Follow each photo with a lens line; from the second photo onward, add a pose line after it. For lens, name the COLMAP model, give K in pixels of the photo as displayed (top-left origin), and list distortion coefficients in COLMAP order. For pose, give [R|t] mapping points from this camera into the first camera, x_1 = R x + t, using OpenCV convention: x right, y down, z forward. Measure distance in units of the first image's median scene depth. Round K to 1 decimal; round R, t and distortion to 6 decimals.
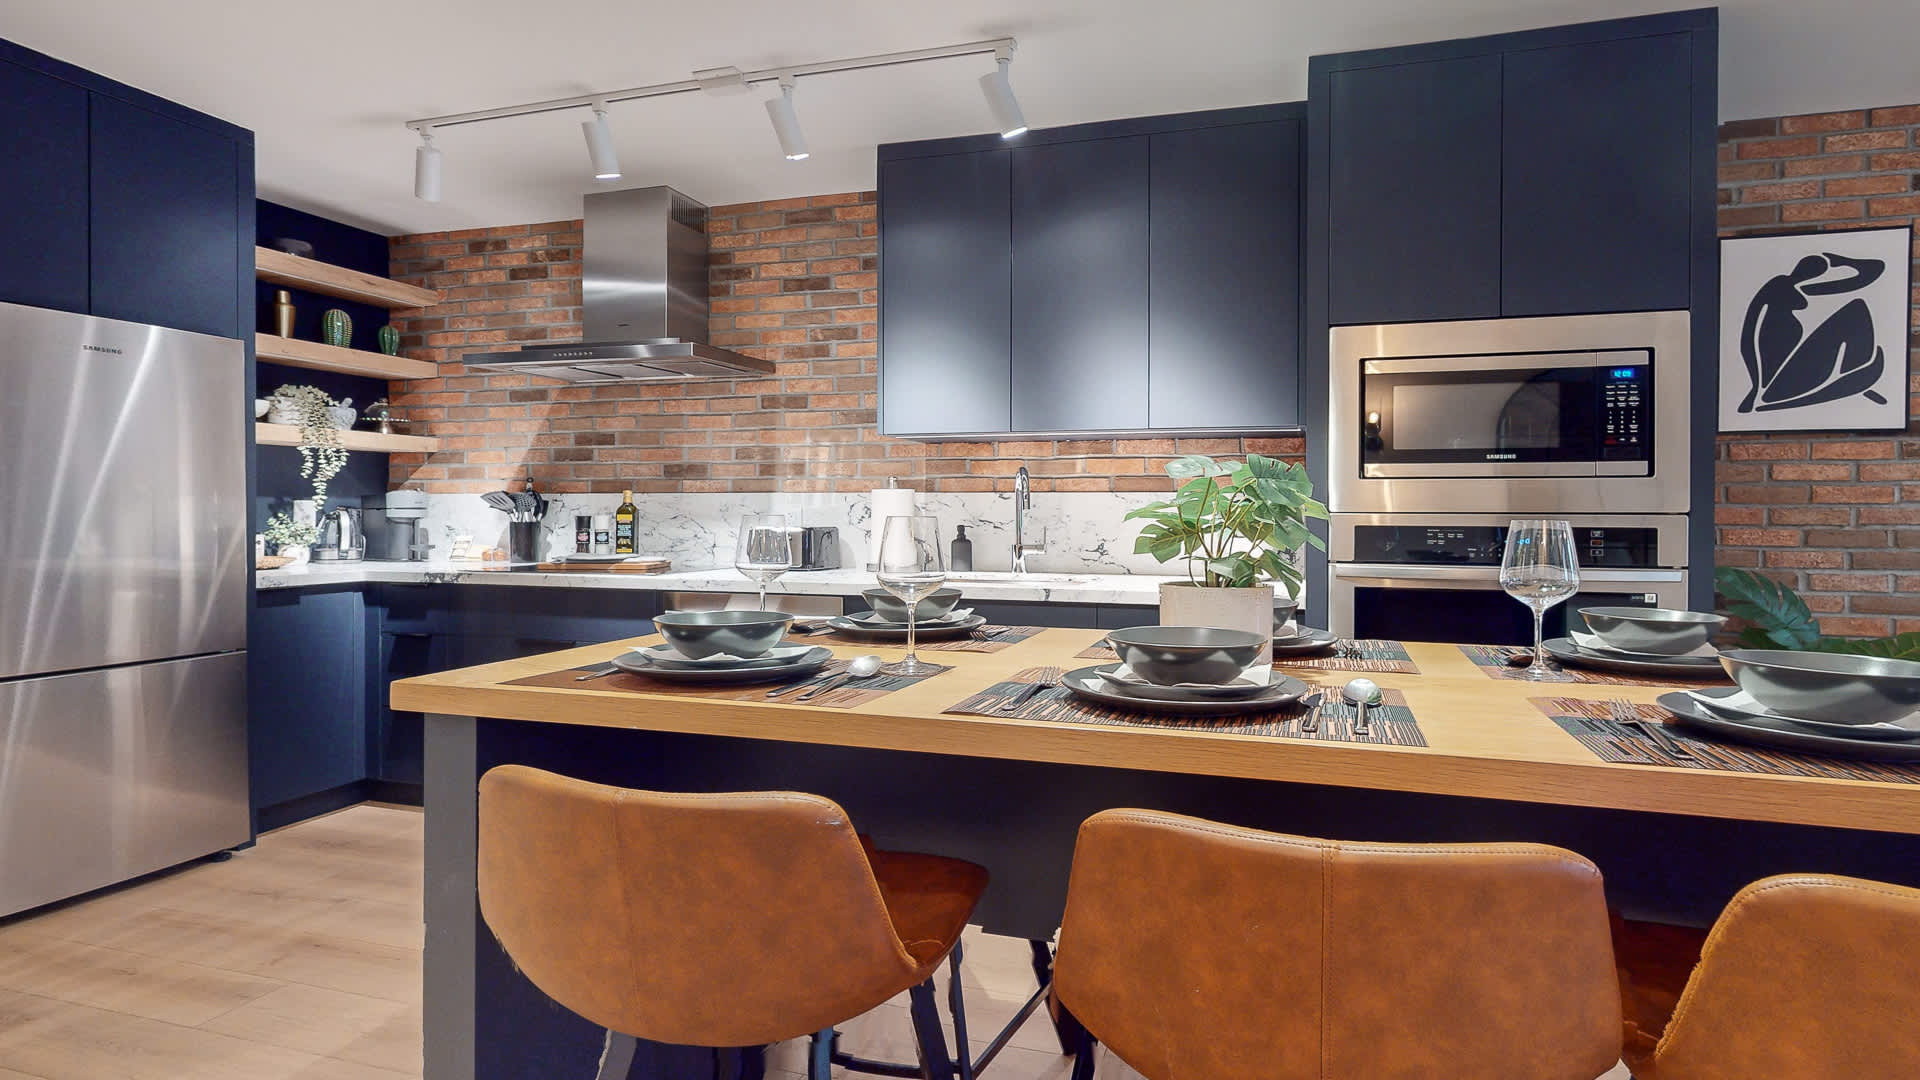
lens RADIAL K [[842.5, 0, 955.9], [0, 842.5, 498.9], [0, 0, 1]] dist [0.000567, -0.000145]
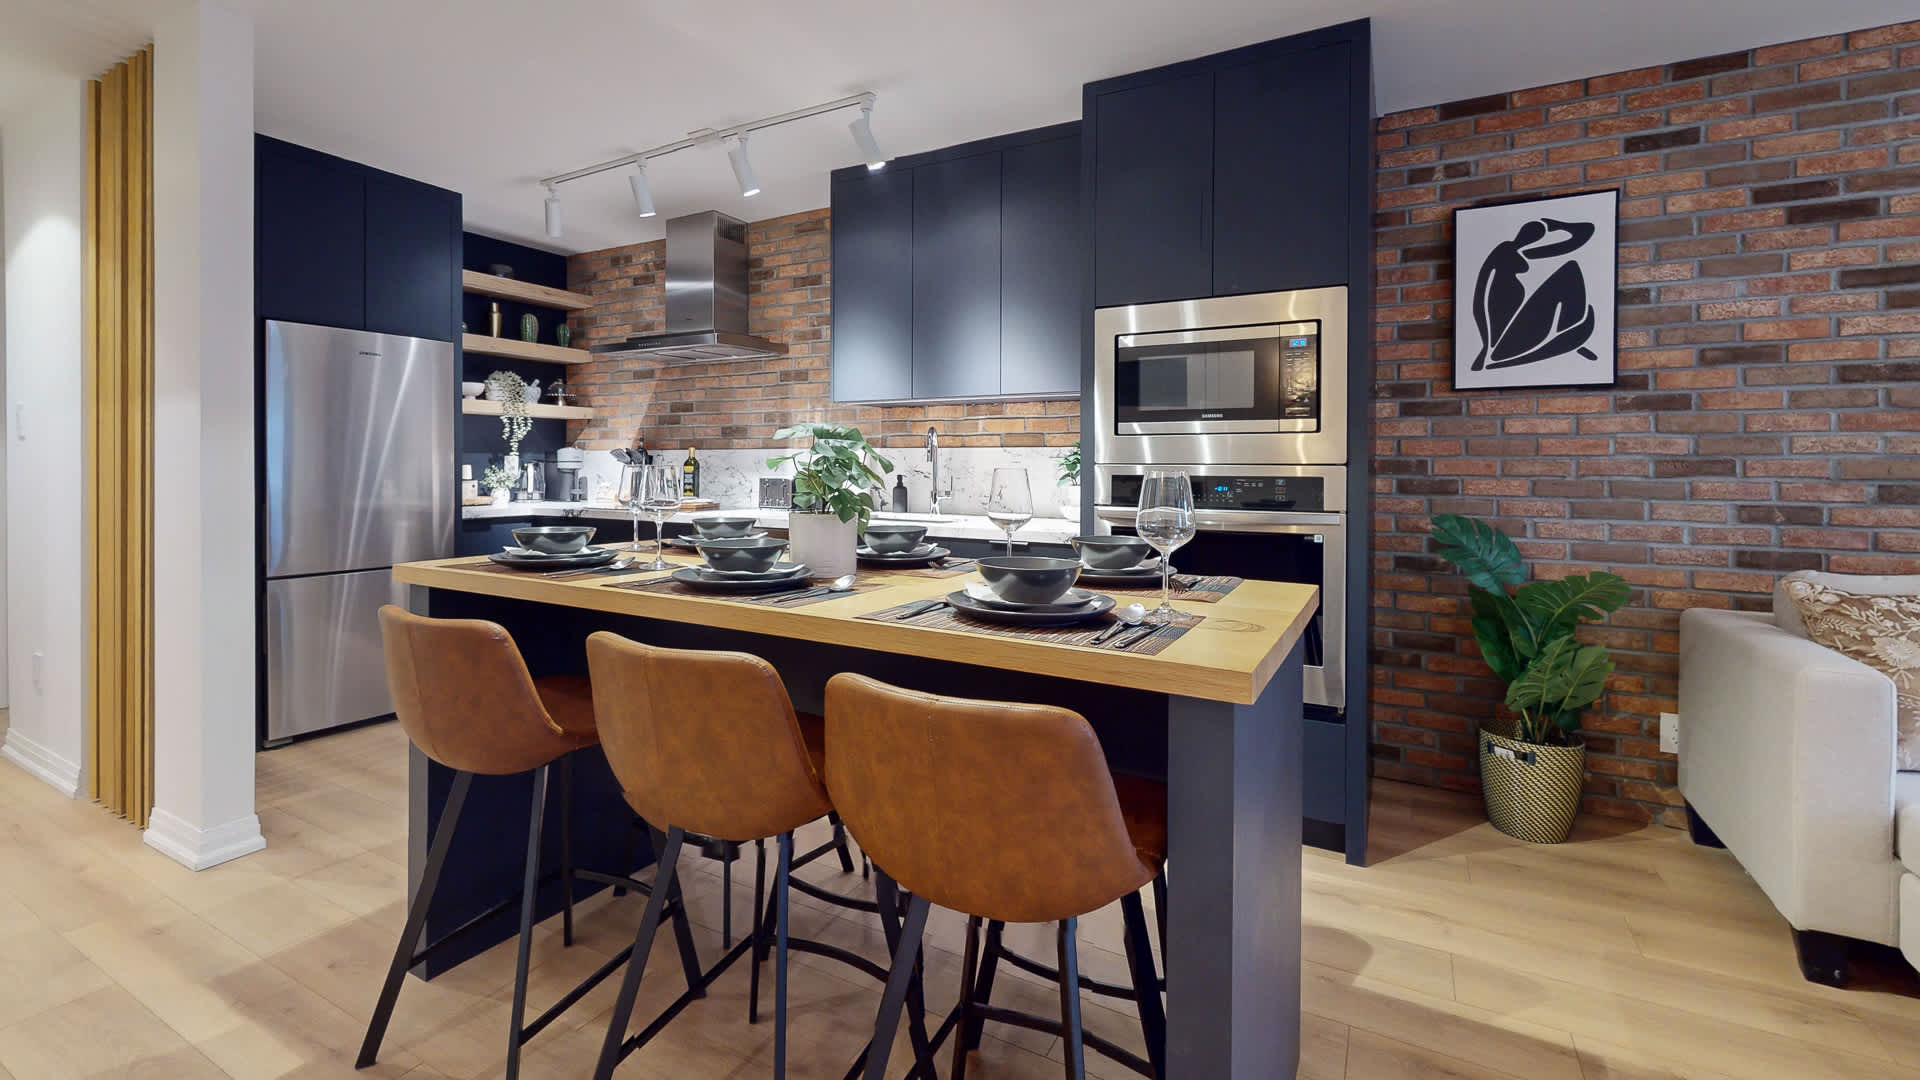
lens RADIAL K [[856.4, 0, 999.4], [0, 856.4, 449.2], [0, 0, 1]] dist [-0.002057, -0.000515]
pose [[0.963579, -0.004276, -0.267389, 0.470653], [0.002915, 0.999981, -0.005489, 0.001252], [0.267408, 0.004510, 0.963573, -0.153907]]
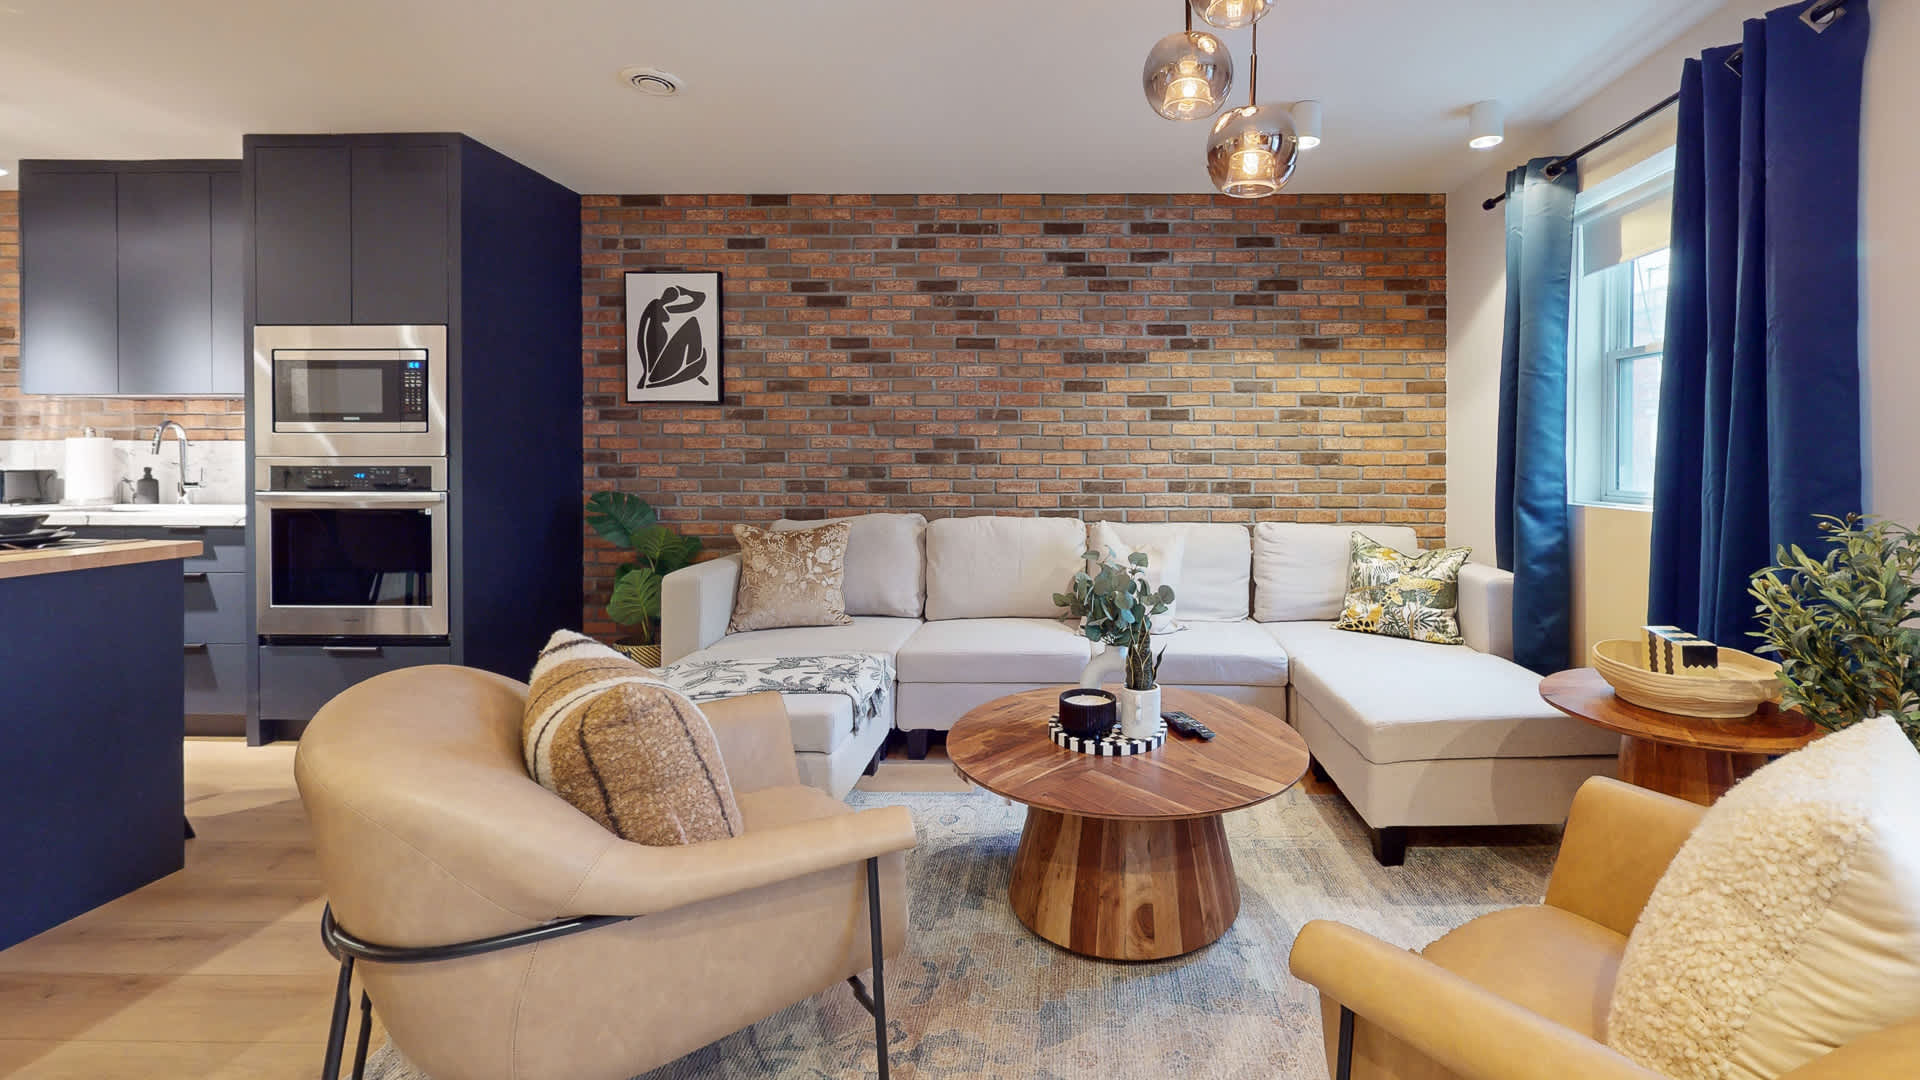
lens RADIAL K [[779.1, 0, 960.4], [0, 779.1, 444.8], [0, 0, 1]] dist [0.001791, 0.000067]
pose [[0.977528, 0.000728, 0.210806, 0.881713], [-0.000999, 0.999999, 0.001181, -0.003183], [-0.210805, -0.001365, 0.977527, -0.355232]]
